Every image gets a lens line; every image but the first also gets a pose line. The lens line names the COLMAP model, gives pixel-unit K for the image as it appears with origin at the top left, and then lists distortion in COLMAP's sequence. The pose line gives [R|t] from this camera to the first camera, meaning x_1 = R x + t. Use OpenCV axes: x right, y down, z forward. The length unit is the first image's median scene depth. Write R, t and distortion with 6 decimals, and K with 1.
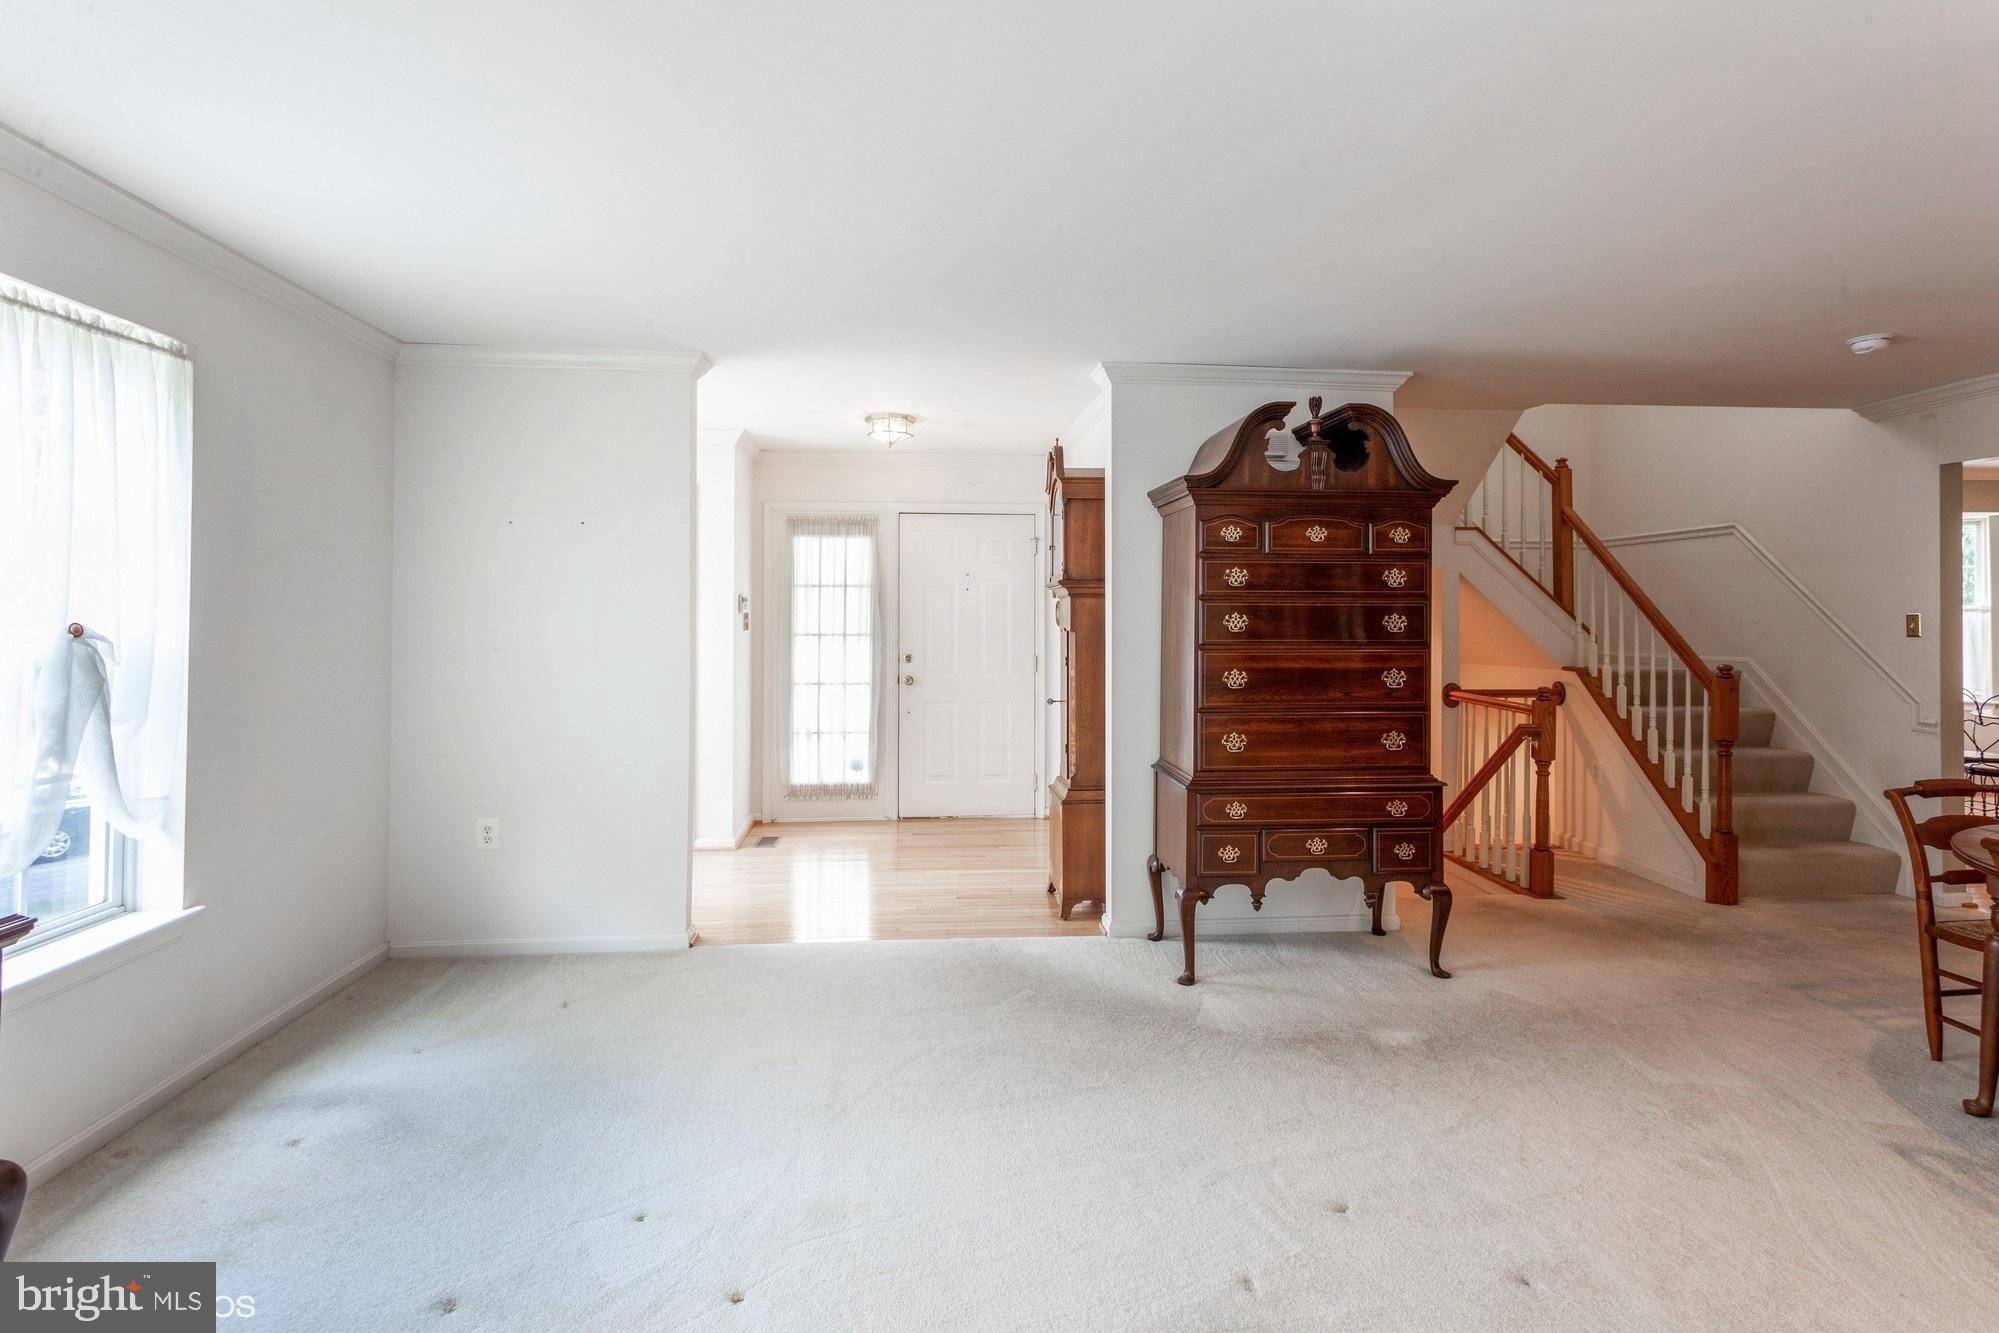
lens RADIAL K [[965.9, 0, 998.5], [0, 965.9, 640.3], [0, 0, 1]] dist [0.000533, 0.001686]
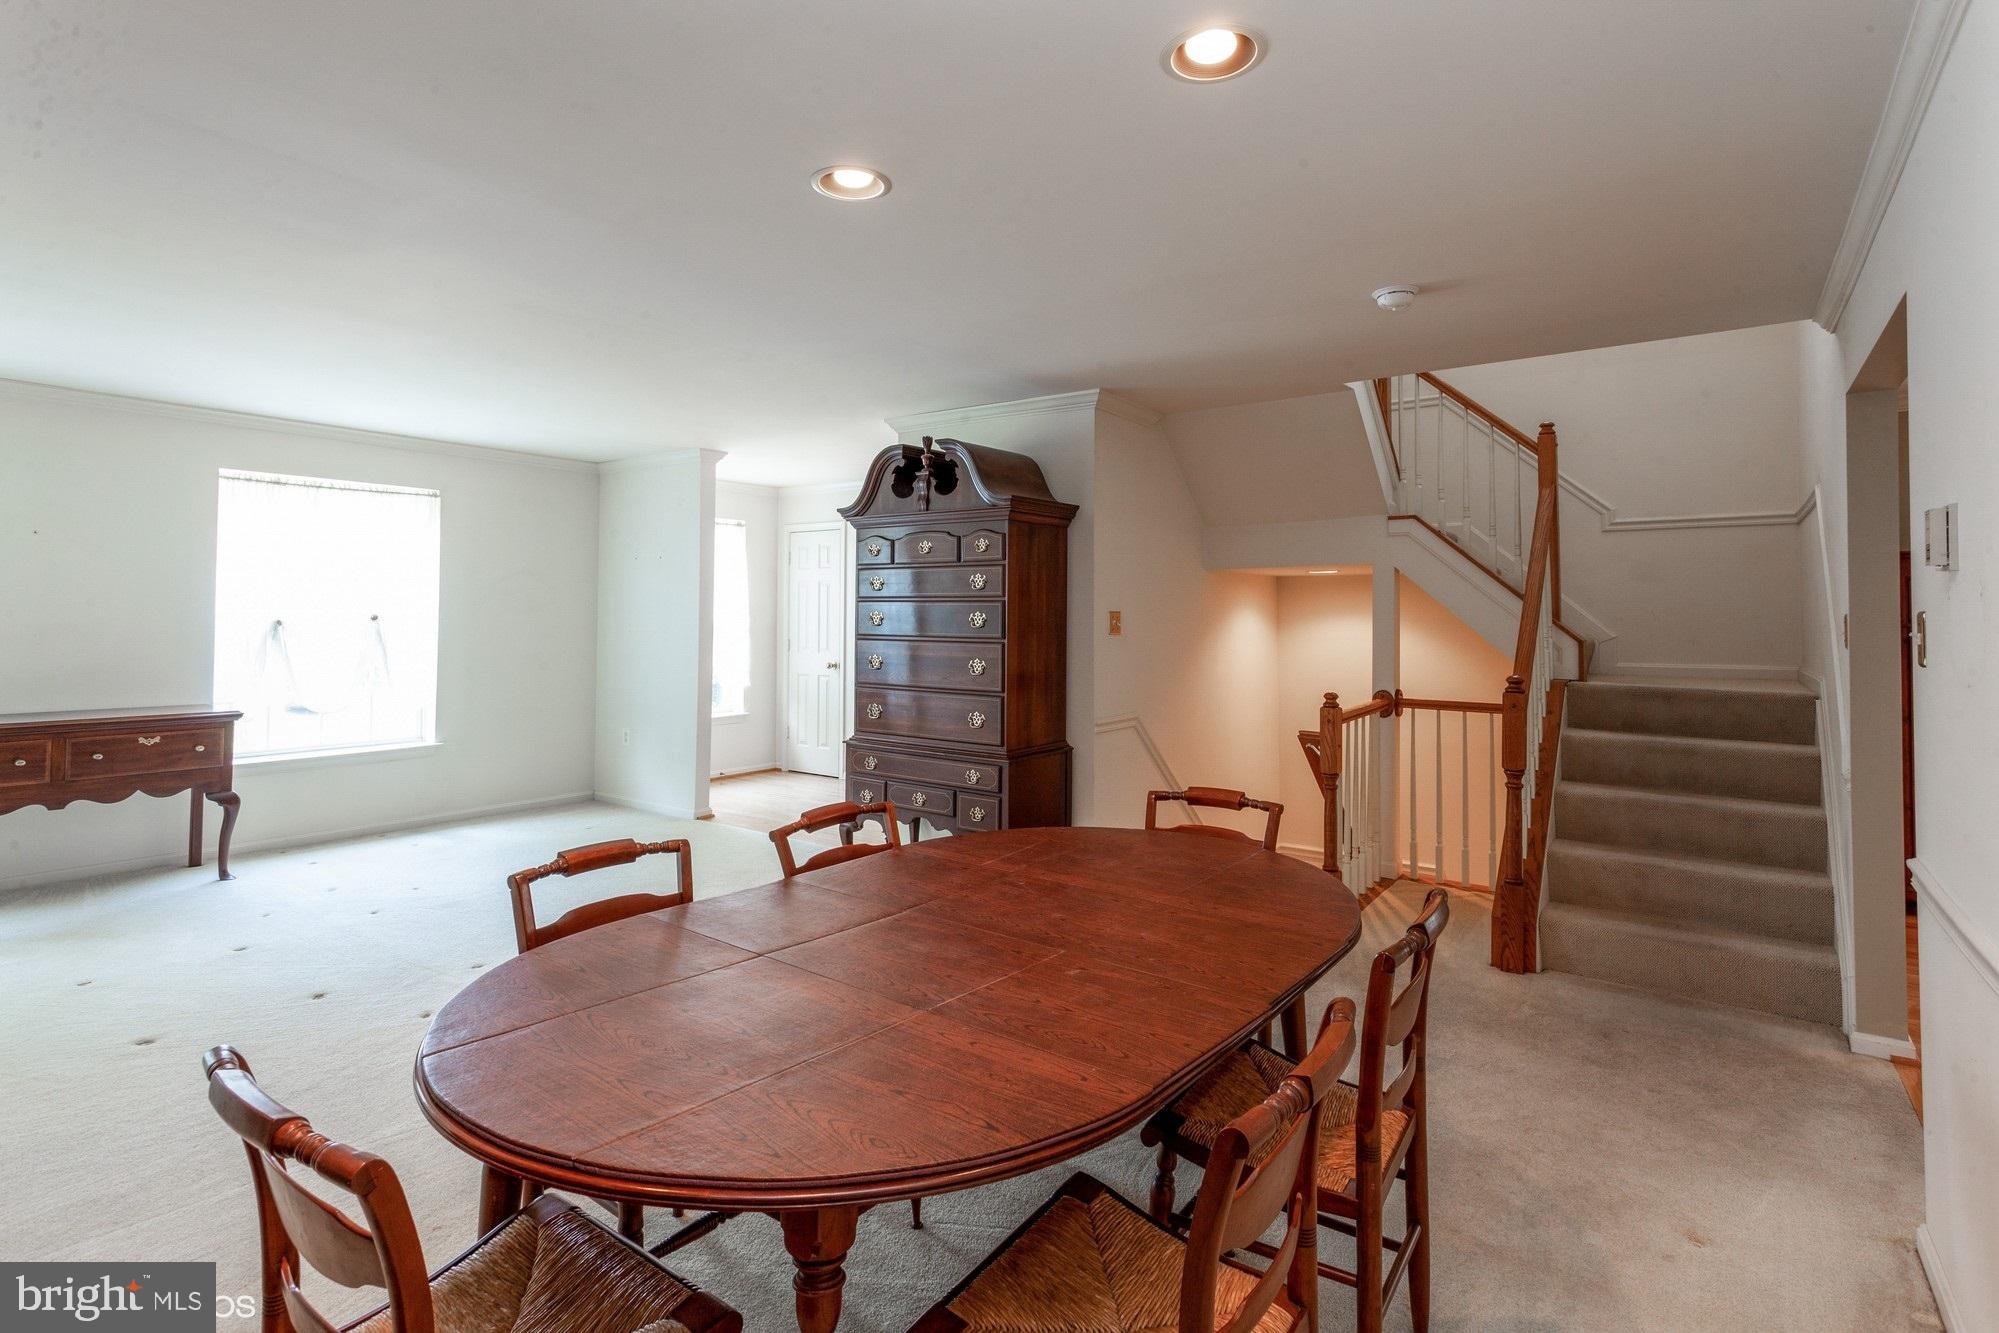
lens RADIAL K [[965.9, 0, 998.5], [0, 965.9, 640.3], [0, 0, 1]] dist [0.000533, 0.001686]
pose [[0.749050, 0.021018, -0.662180, 1.185725], [-0.020700, 0.999751, 0.008317, -0.002819], [0.662190, 0.007477, 0.749298, 0.133177]]
